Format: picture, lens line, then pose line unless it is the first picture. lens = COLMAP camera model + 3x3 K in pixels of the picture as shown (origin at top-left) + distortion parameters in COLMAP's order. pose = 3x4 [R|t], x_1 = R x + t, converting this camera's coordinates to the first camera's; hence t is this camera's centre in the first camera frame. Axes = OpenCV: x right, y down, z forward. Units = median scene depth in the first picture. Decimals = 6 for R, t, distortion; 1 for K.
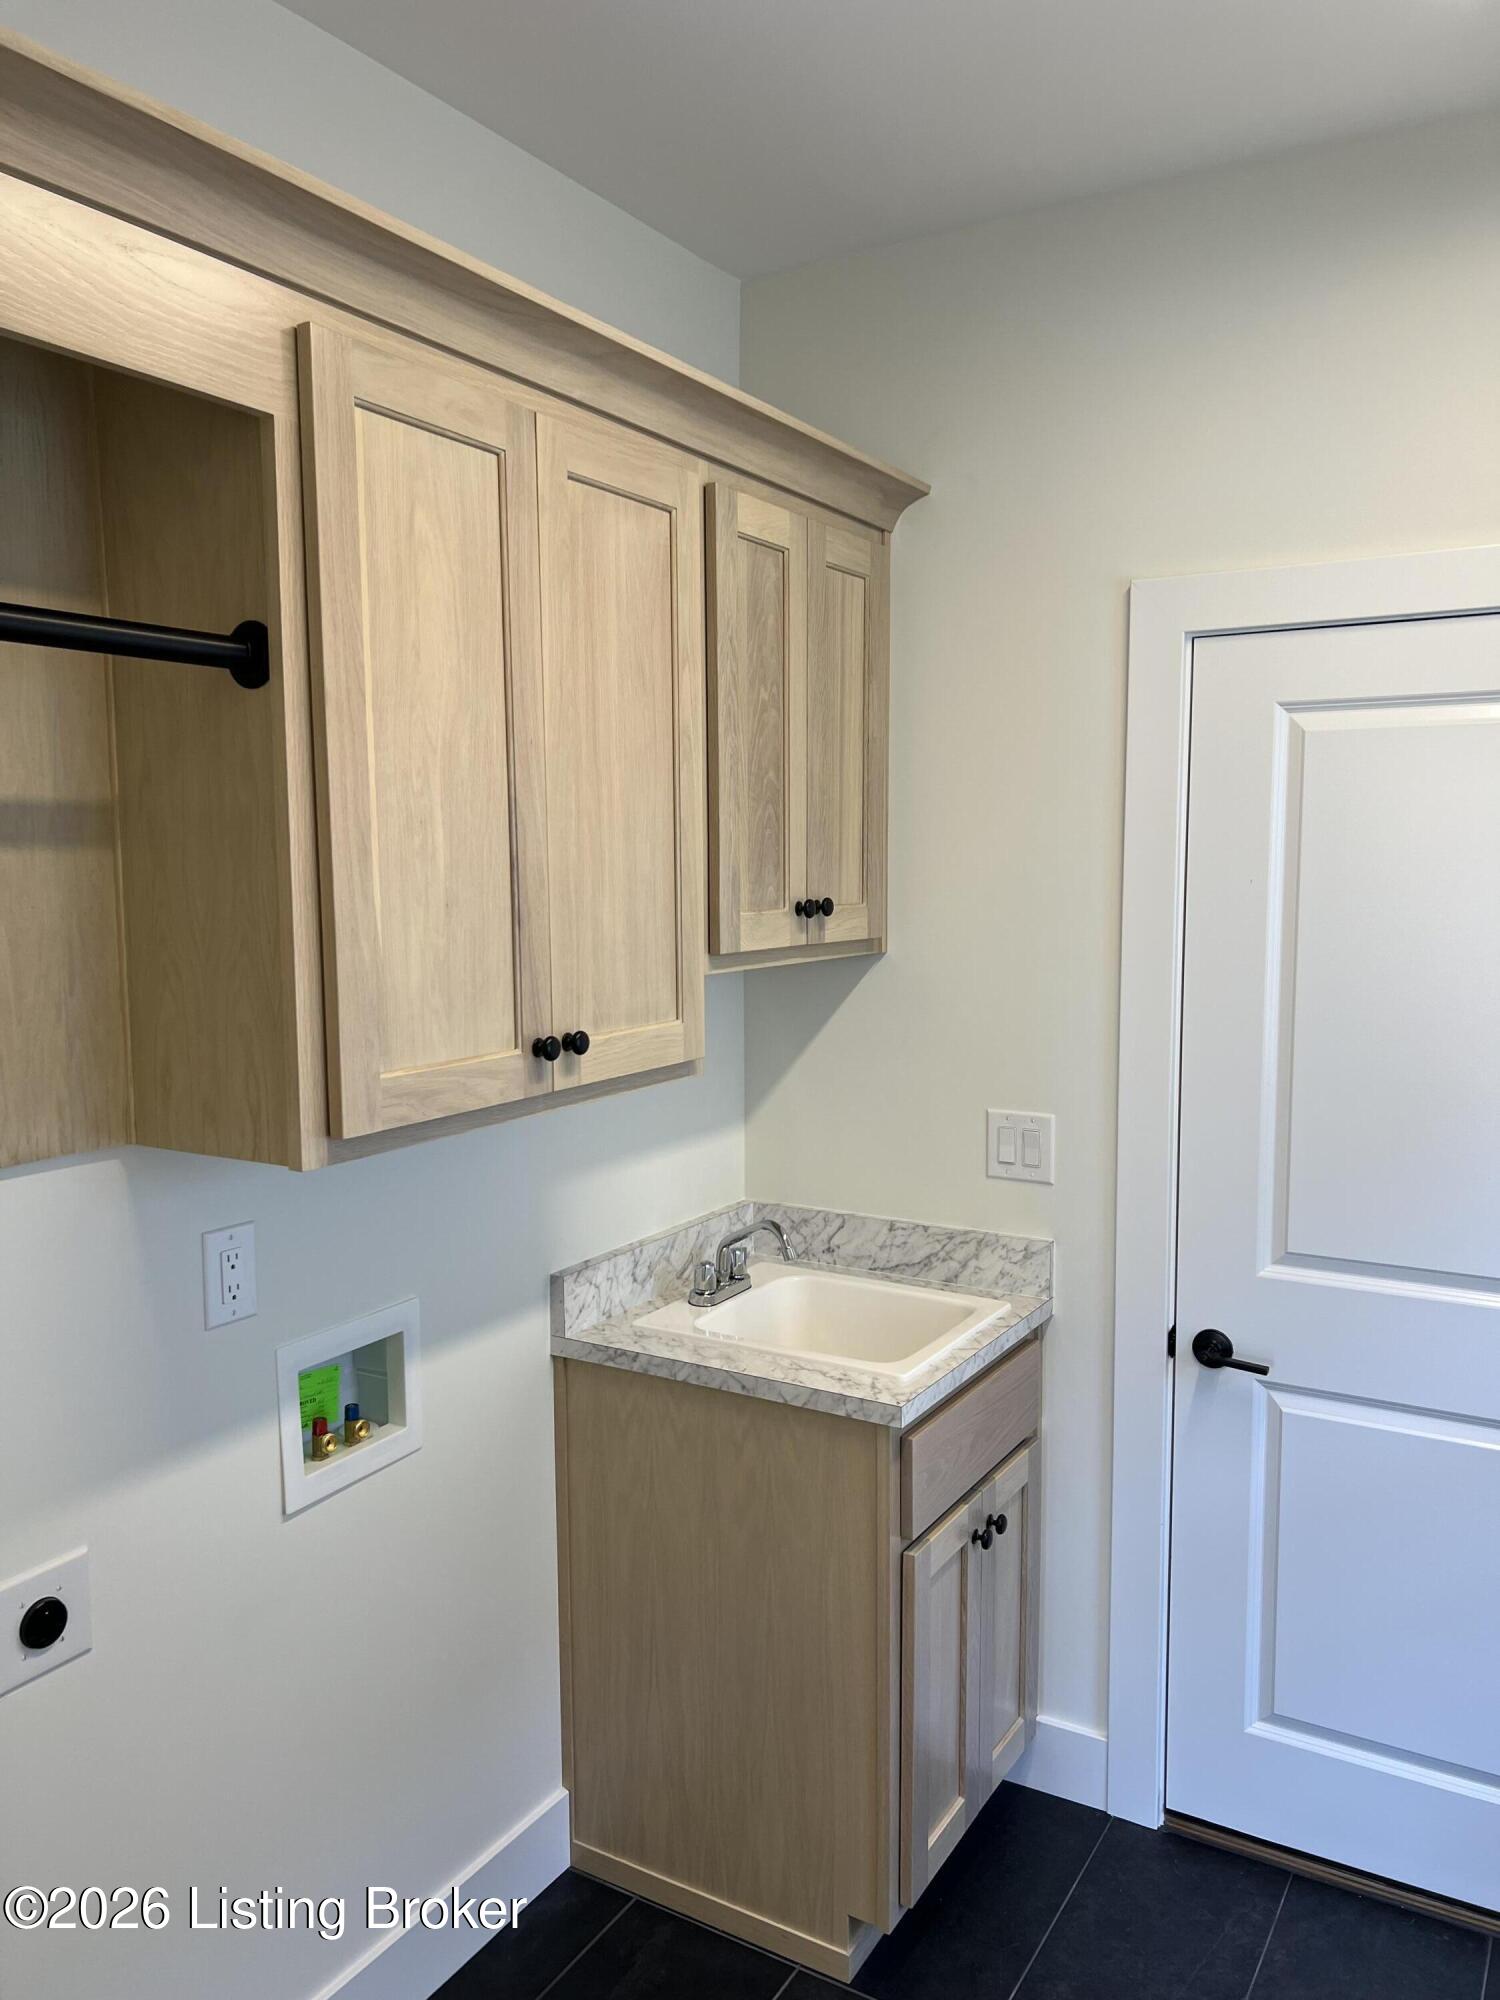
lens RADIAL K [[1497.2, 0, 784.1], [0, 1497.2, 1004.5], [0, 0, 1]] dist [0.047949, -0.060514]
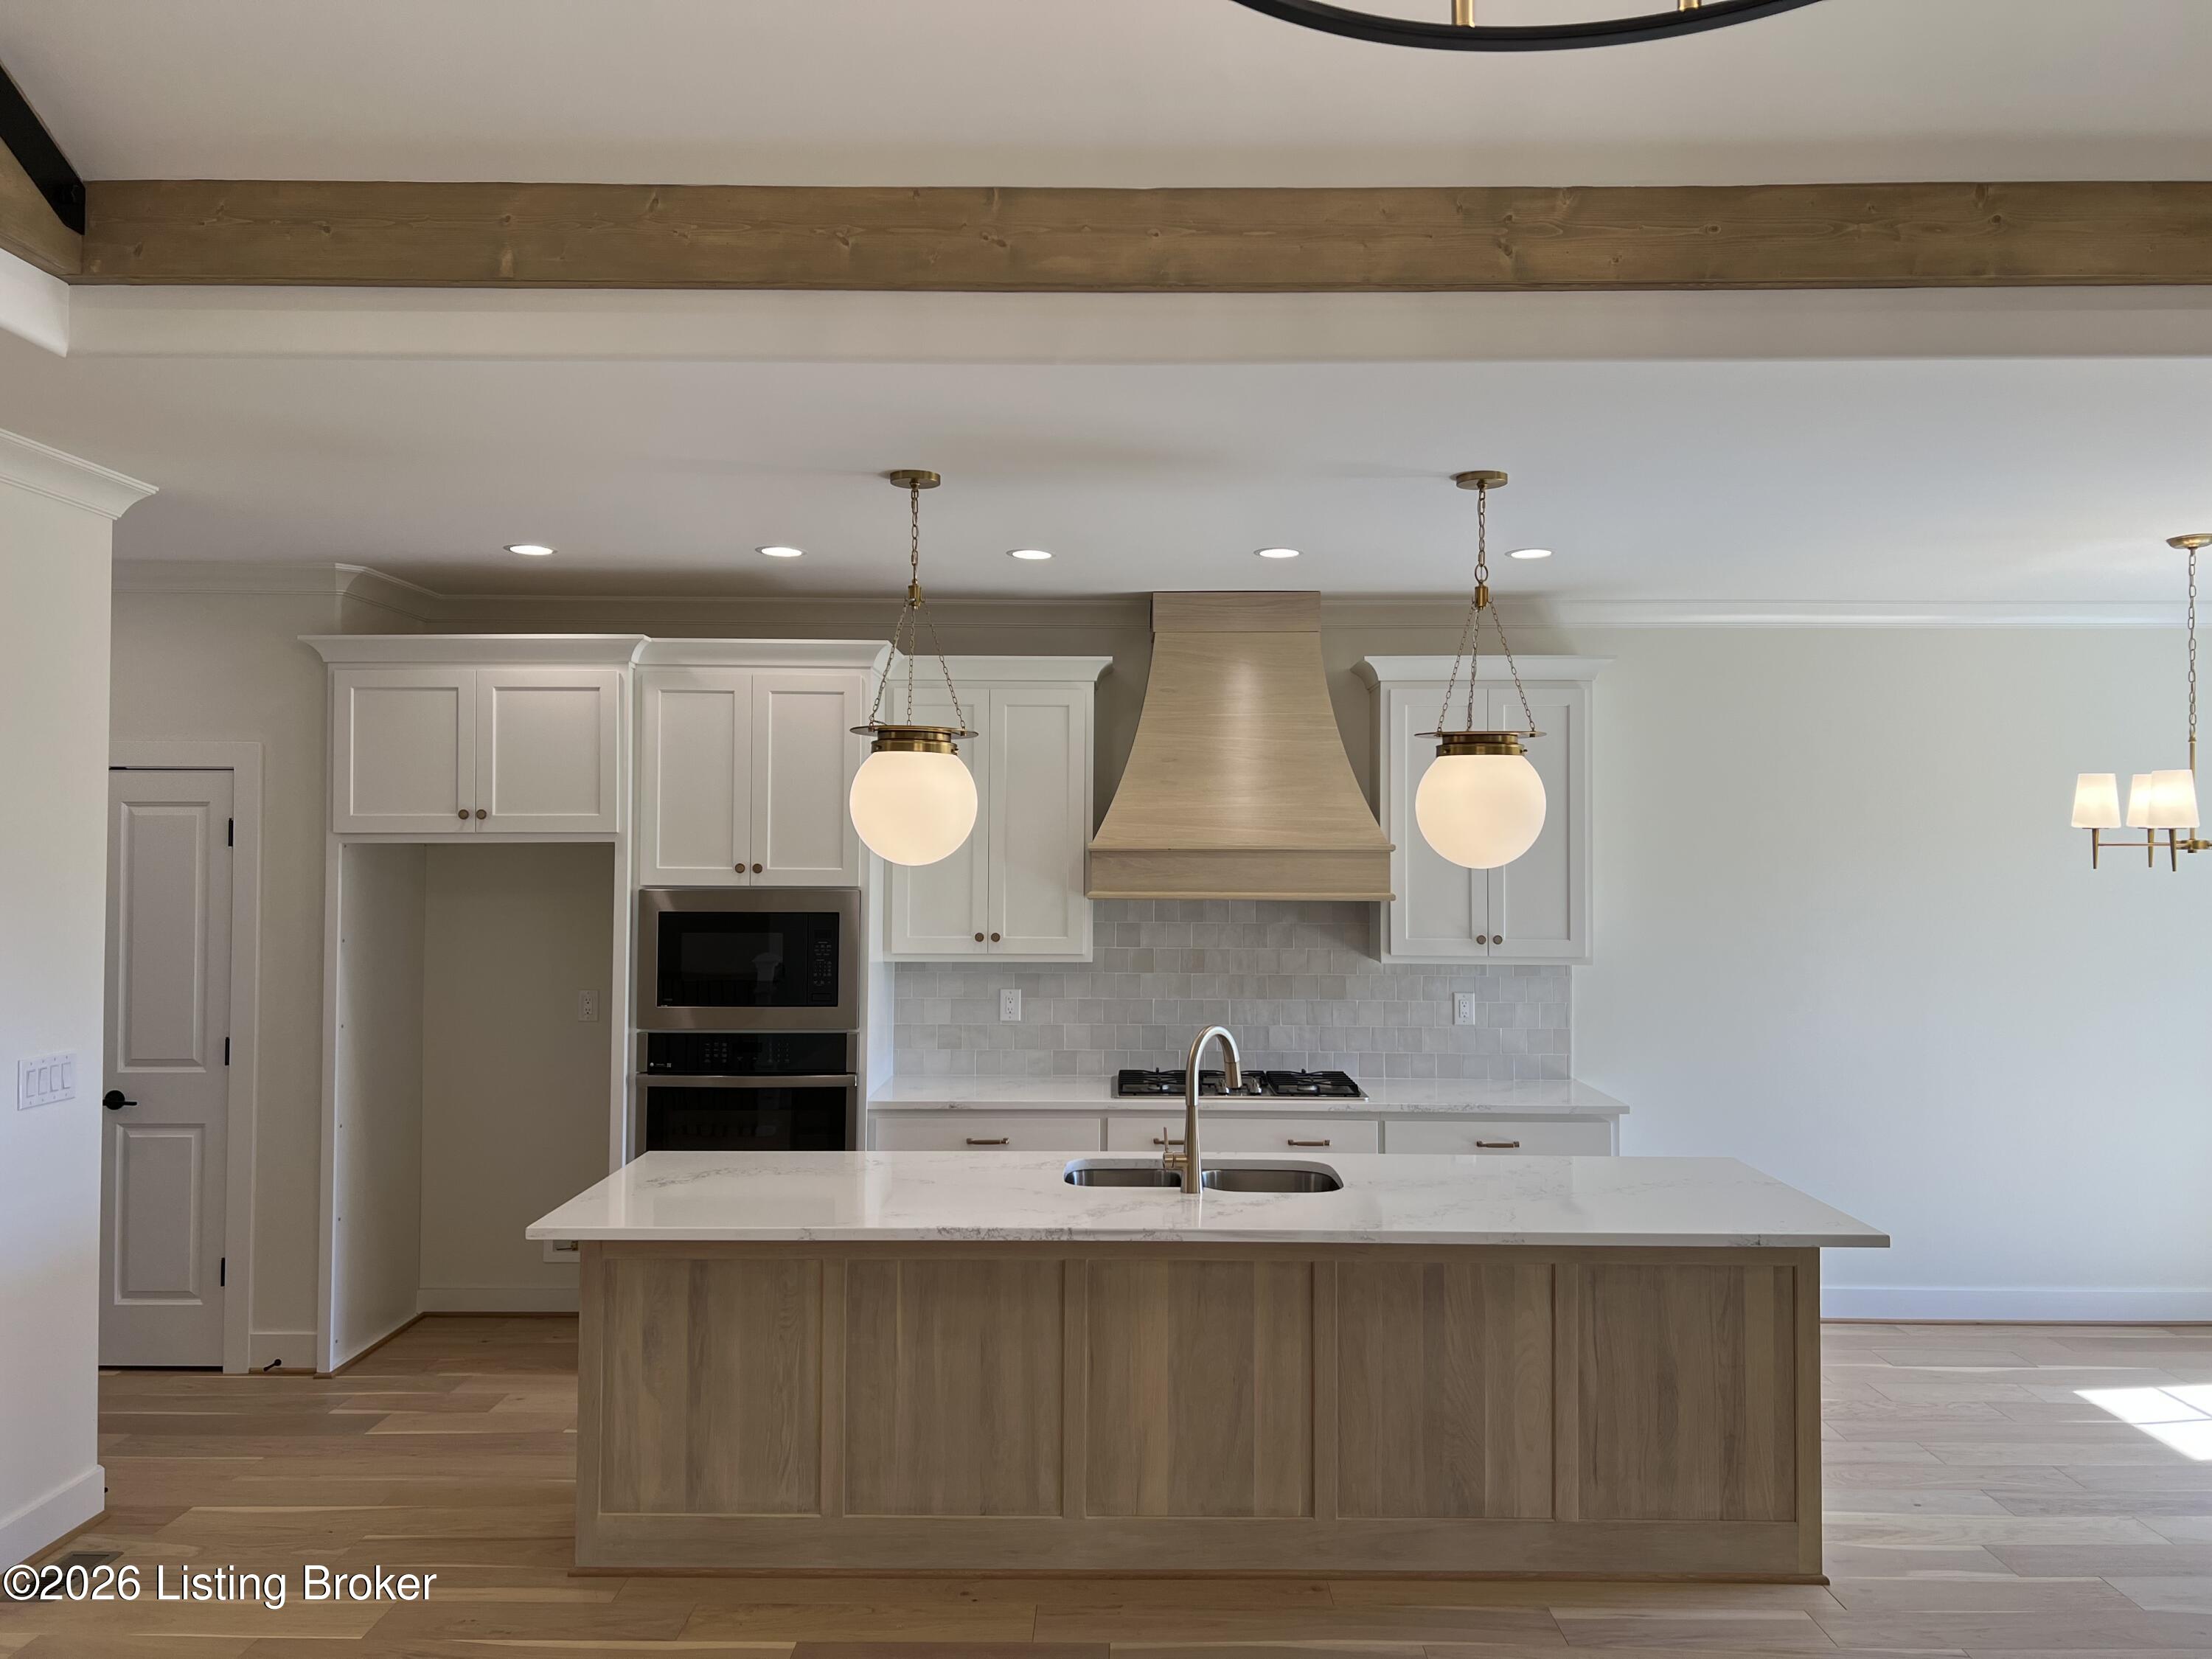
lens RADIAL K [[1655.9, 0, 1107.0], [0, 1655.9, 822.0], [0, 0, 1]] dist [0.047949, -0.060514]
pose [[0.866880, 0.017399, 0.498213, 0.354956], [0.045100, 0.992555, -0.113137, 0.165537], [-0.496472, 0.120546, 0.859642, -1.779470]]
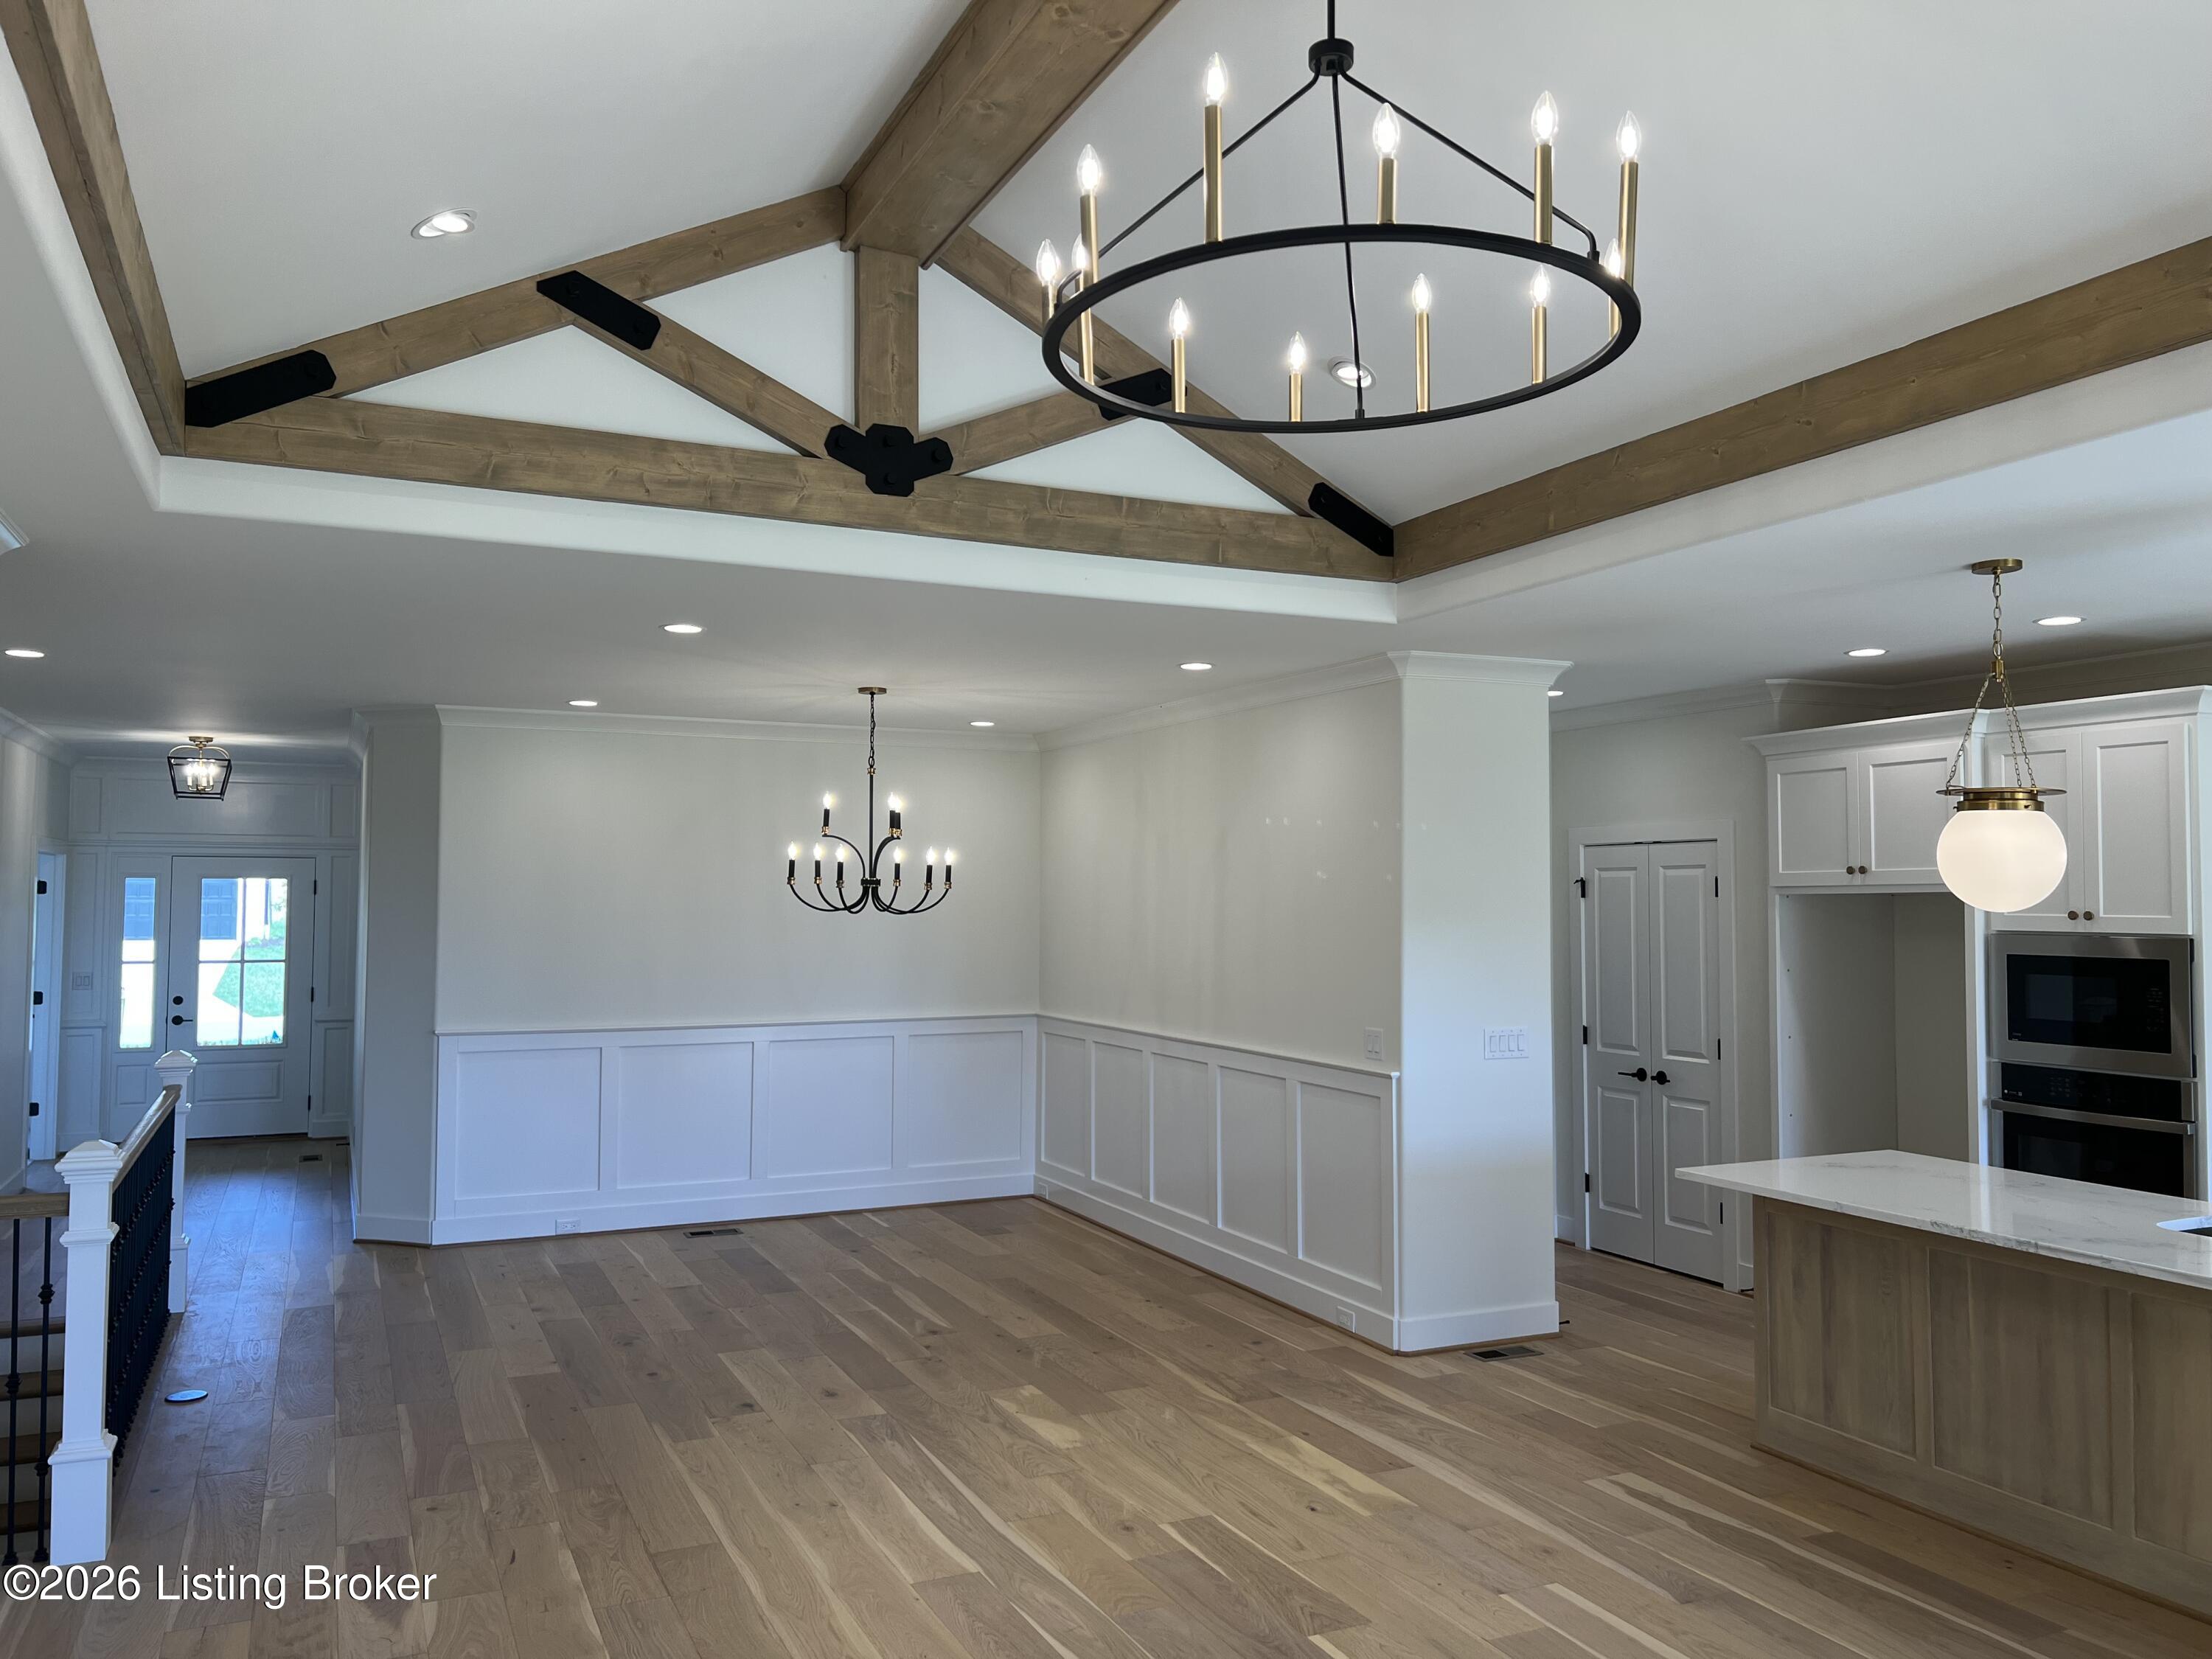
lens RADIAL K [[1638.7, 0, 1123.3], [0, 1638.7, 825.2], [0, 0, 1]] dist [0.066895, -0.073472]
pose [[0.826530, -0.020945, -0.562503, 1.313491], [-0.063437, 0.989475, -0.130056, 0.224292], [0.559307, 0.143179, 0.816502, -2.372589]]
